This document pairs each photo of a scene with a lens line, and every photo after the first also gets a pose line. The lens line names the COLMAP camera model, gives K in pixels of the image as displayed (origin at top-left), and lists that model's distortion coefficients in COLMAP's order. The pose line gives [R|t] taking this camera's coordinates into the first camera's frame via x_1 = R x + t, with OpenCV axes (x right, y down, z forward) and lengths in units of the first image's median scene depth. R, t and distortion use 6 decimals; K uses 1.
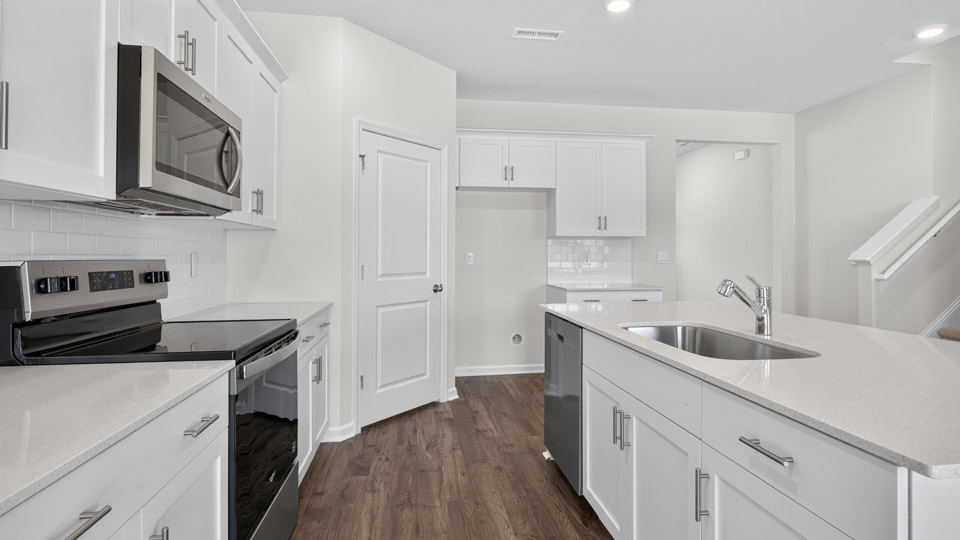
lens RADIAL K [[484.3, 0, 479.5], [0, 484.3, 249.8], [0, 0, 1]] dist [-0.011497, 0.004384]
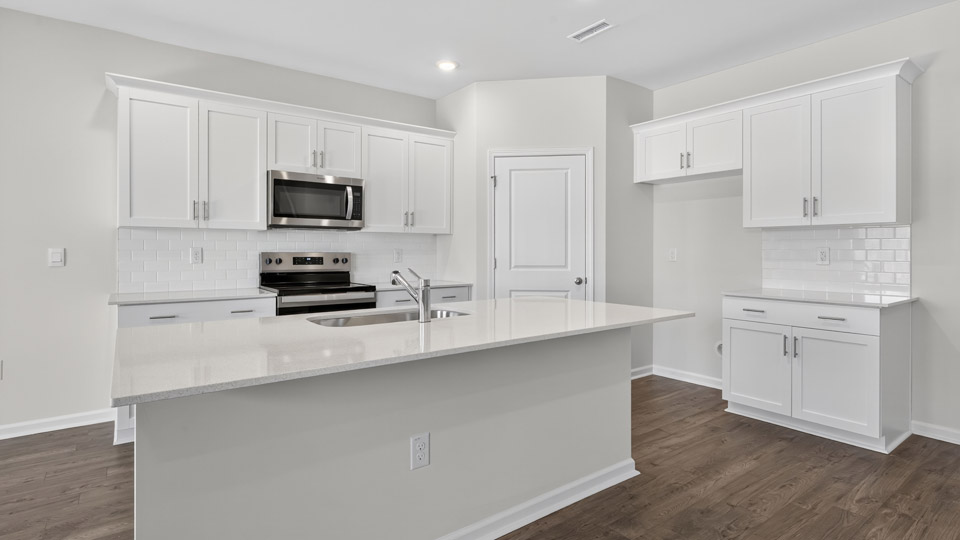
lens RADIAL K [[484.3, 0, 478.7], [0, 484.3, 249.2], [0, 0, 1]] dist [-0.011497, 0.004384]
pose [[0.473111, -0.000388, -0.881003, 0.878797], [0.006788, 0.999972, 0.003205, 0.002001], [0.880977, -0.007496, 0.473100, 0.308132]]
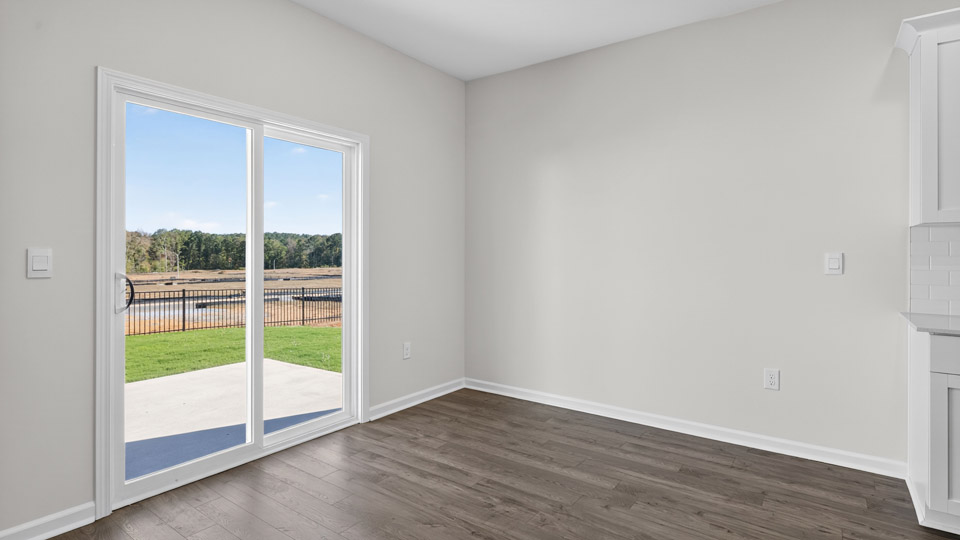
lens RADIAL K [[484.3, 0, 484.6], [0, 484.3, 251.7], [0, 0, 1]] dist [-0.011497, 0.004384]
pose [[-0.693087, -0.005212, -0.720835, 0.653359], [0.002086, 0.999955, -0.009235, 0.001330], [0.720851, -0.007905, -0.693045, 0.164642]]
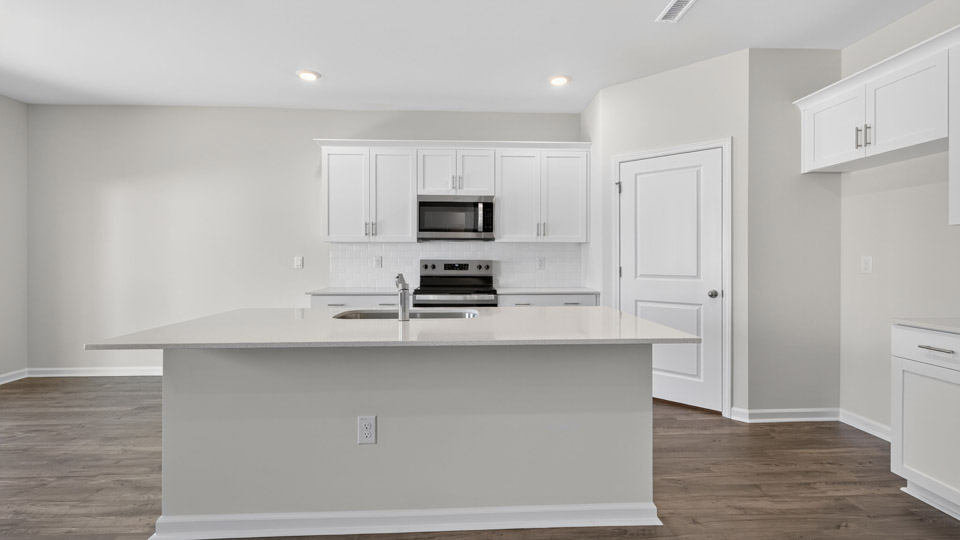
lens RADIAL K [[438.8, 0, 478.6], [0, 438.8, 257.1], [0, 0, 1]] dist [-0.000149, 0.000171]
pose [[-0.098662, 0.000055, -0.995121, 0.929523], [0.008061, 0.999967, -0.000744, 0.004065], [0.995088, -0.008095, -0.098659, 0.701562]]
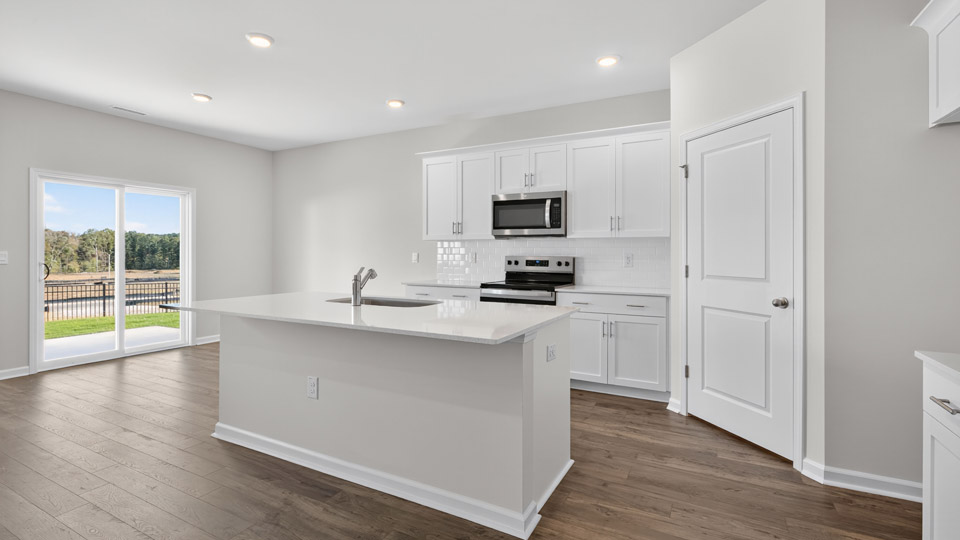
lens RADIAL K [[438.8, 0, 477.6], [0, 438.8, 252.6], [0, 0, 1]] dist [-0.000149, 0.000171]
pose [[-0.592983, -0.003257, -0.805208, 0.804187], [0.003583, 0.999971, -0.006683, 0.007672], [0.805207, -0.006849, -0.592955, 1.152203]]
